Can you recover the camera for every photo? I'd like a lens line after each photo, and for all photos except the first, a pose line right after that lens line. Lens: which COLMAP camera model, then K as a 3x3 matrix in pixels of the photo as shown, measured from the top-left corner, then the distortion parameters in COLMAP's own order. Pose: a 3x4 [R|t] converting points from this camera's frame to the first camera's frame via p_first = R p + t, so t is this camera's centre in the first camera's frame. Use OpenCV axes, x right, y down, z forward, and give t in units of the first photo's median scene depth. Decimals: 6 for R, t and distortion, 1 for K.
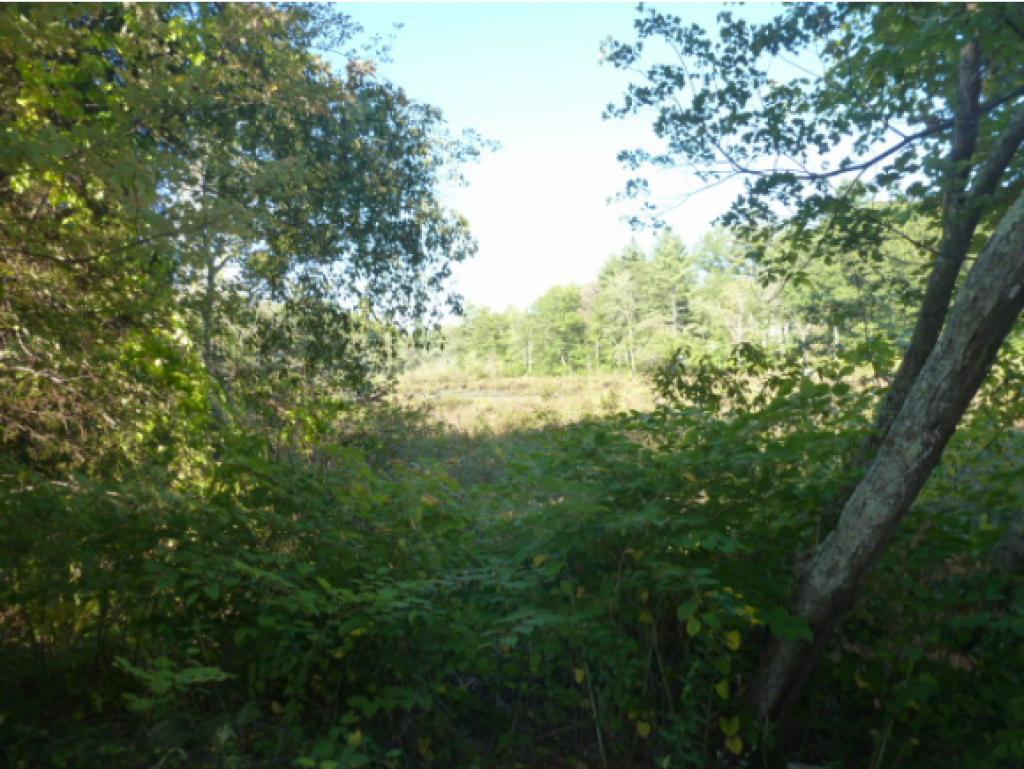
lens RADIAL K [[729.0, 0, 512.9], [0, 729.0, 384.5], [0, 0, 1]] dist [-0.000537, 0.000116]
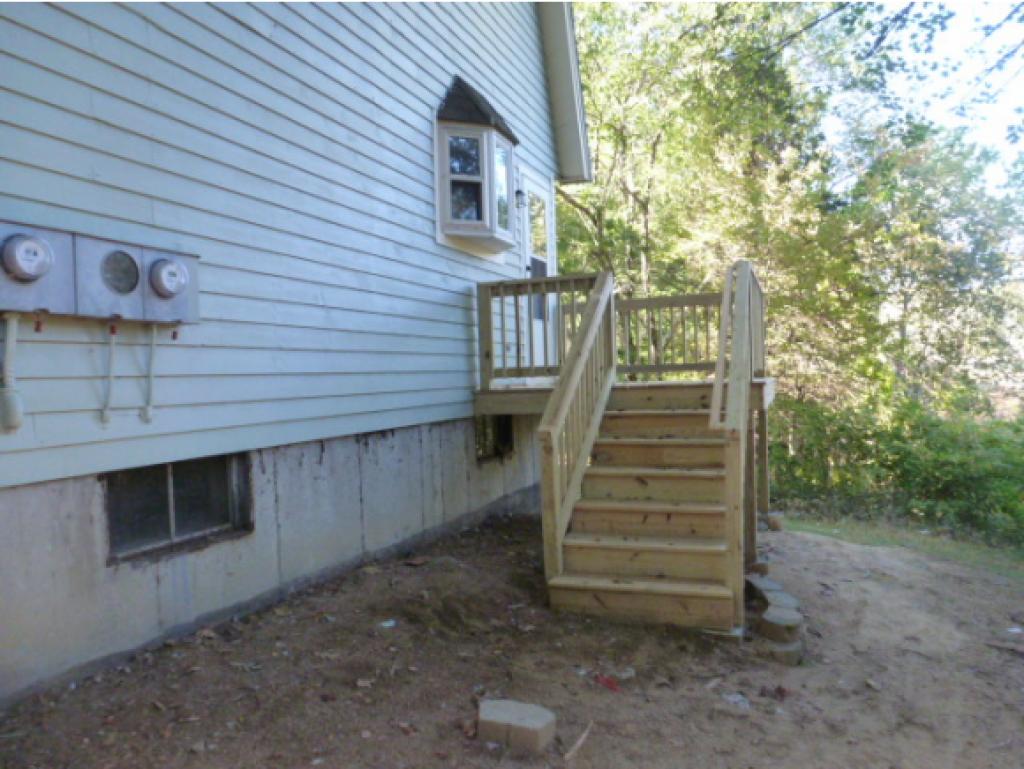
lens RADIAL K [[729.0, 0, 512.7], [0, 729.0, 384.5], [0, 0, 1]] dist [-0.000537, 0.000116]
pose [[0.618379, 0.026637, -0.785429, 0.607673], [-0.015954, 0.999645, 0.021341, -0.011111], [0.785718, -0.000666, 0.618584, -1.279060]]
